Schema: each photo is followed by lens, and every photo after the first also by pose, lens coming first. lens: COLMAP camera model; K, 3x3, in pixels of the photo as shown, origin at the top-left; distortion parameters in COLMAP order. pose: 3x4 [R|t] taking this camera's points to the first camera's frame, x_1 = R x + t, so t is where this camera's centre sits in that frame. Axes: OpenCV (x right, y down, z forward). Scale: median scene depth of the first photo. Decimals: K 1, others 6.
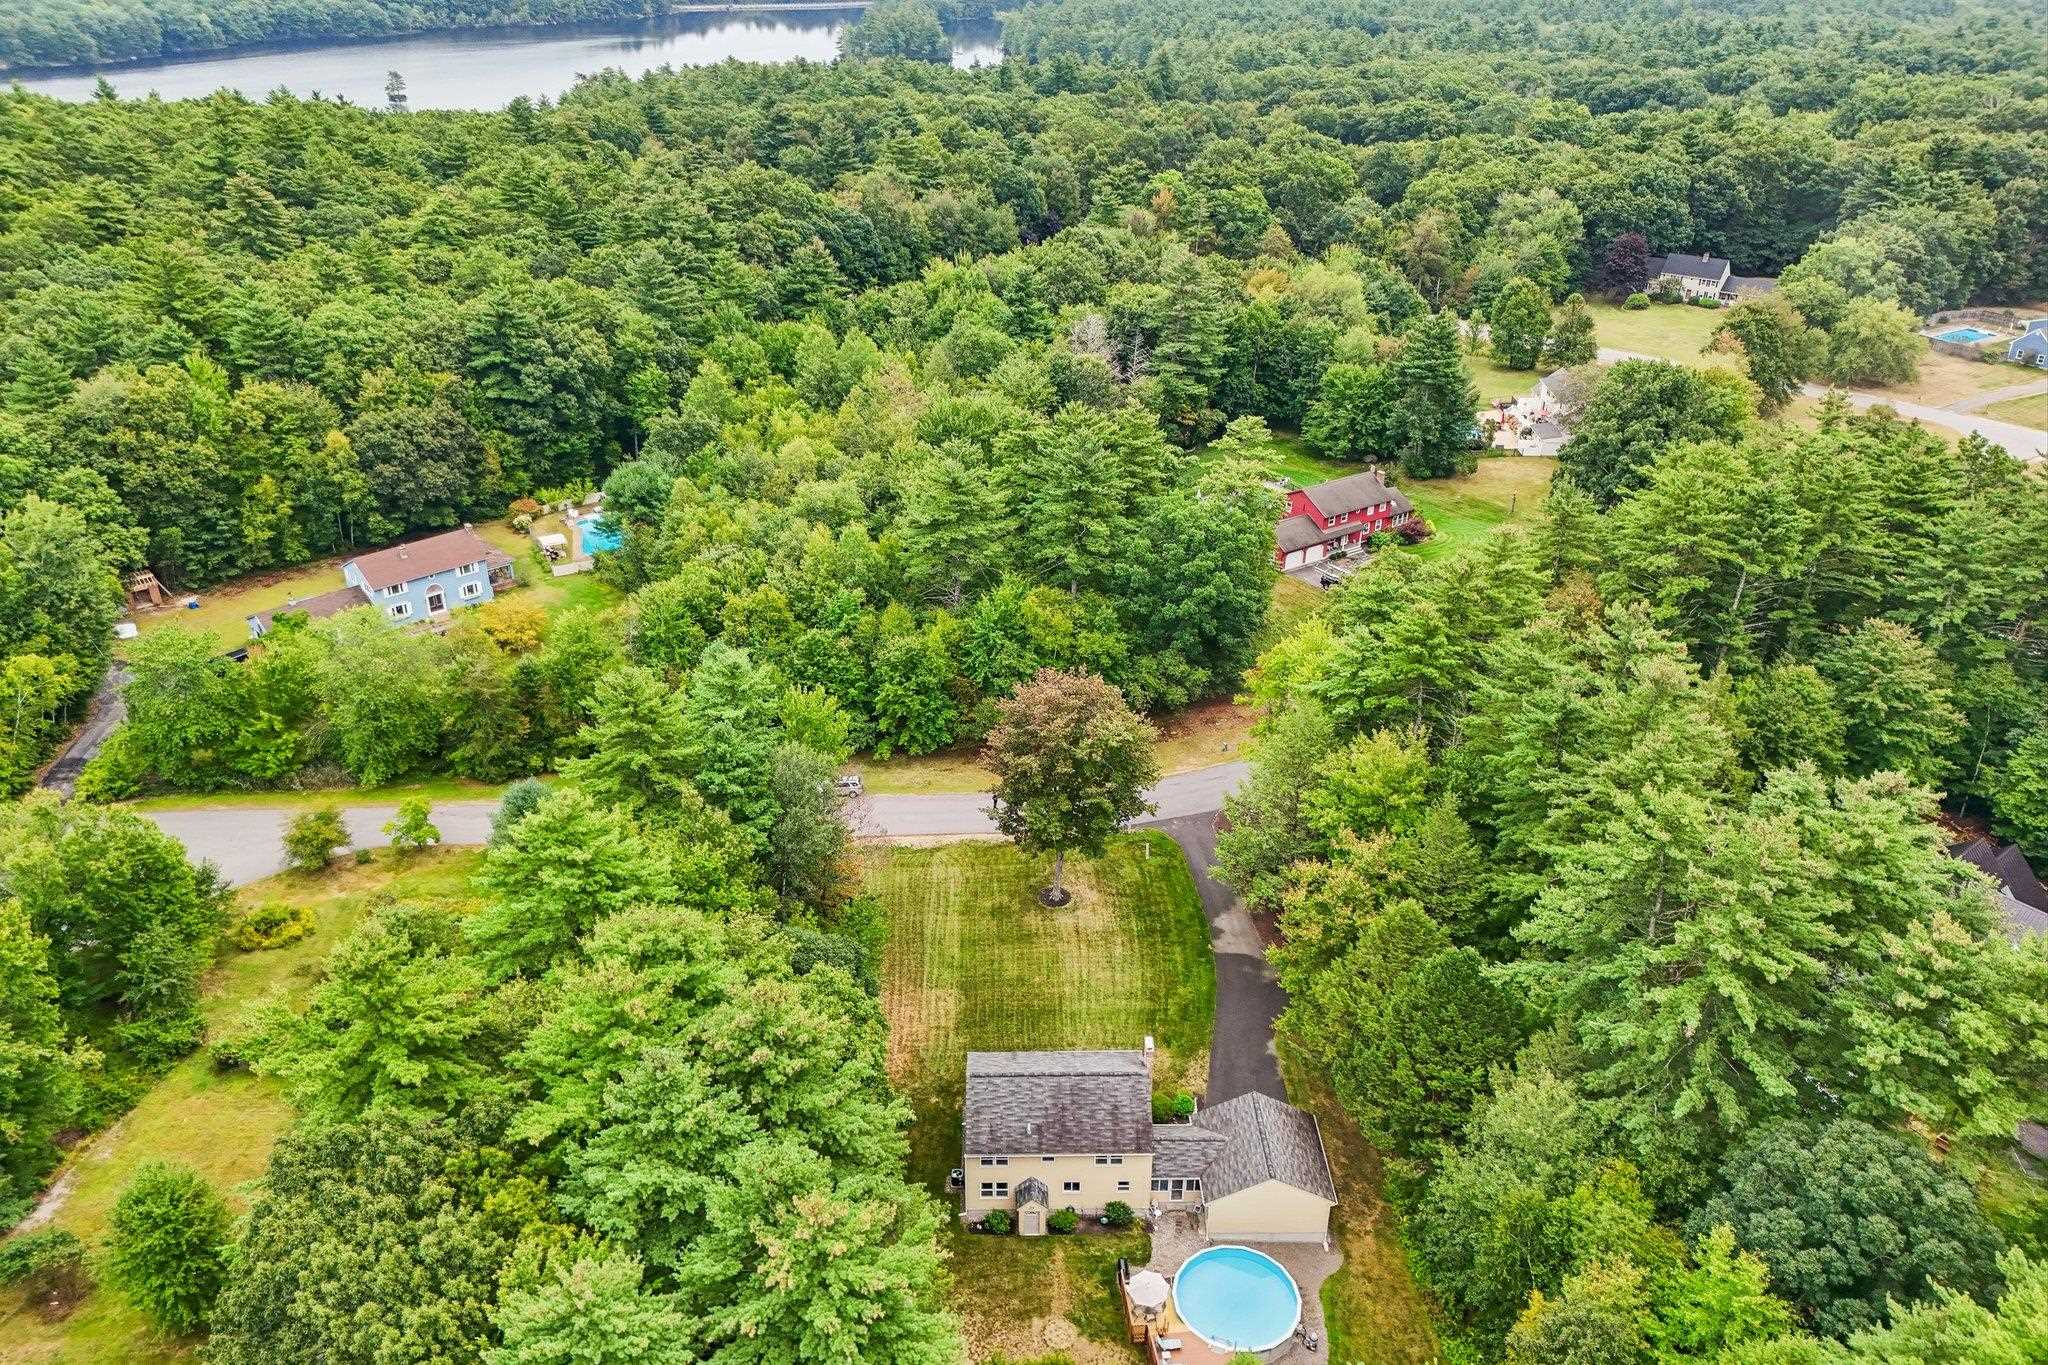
lens RADIAL K [[1461.1, 0, 1022.4], [0, 1461.1, 685.0], [0, 0, 1]] dist [0.040584, -0.023982]
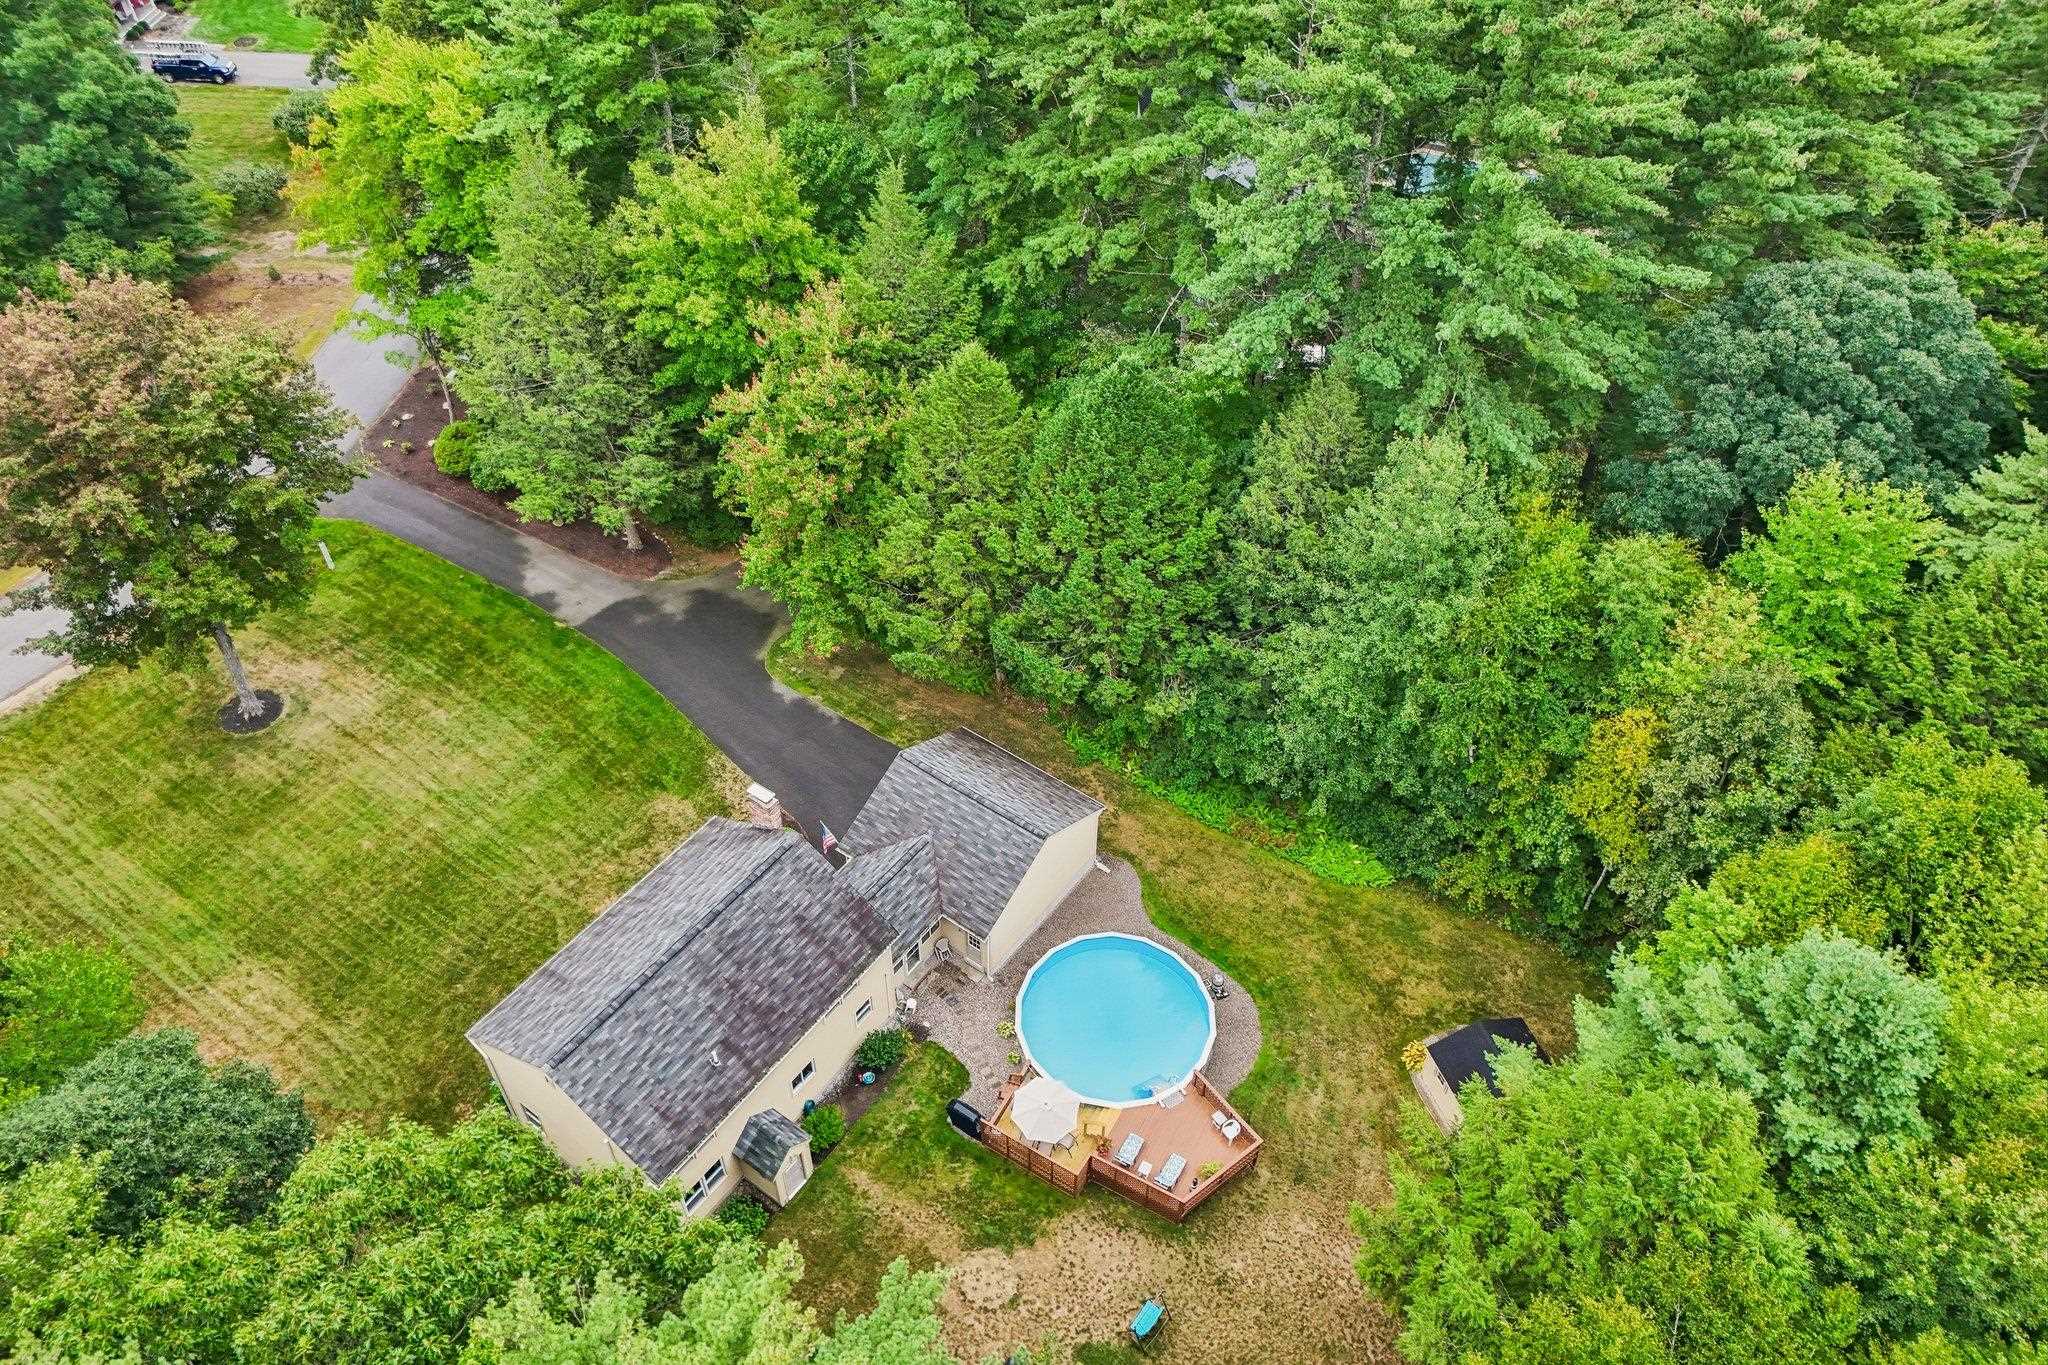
lens RADIAL K [[1461.1, 0, 1018.7], [0, 1461.1, 671.8], [0, 0, 1]] dist [0.040584, -0.023982]
pose [[0.603886, -0.563967, 0.563261, -0.123464], [0.373821, 0.824518, 0.424769, 0.006962], [-0.703975, -0.045953, 0.708737, 0.473346]]
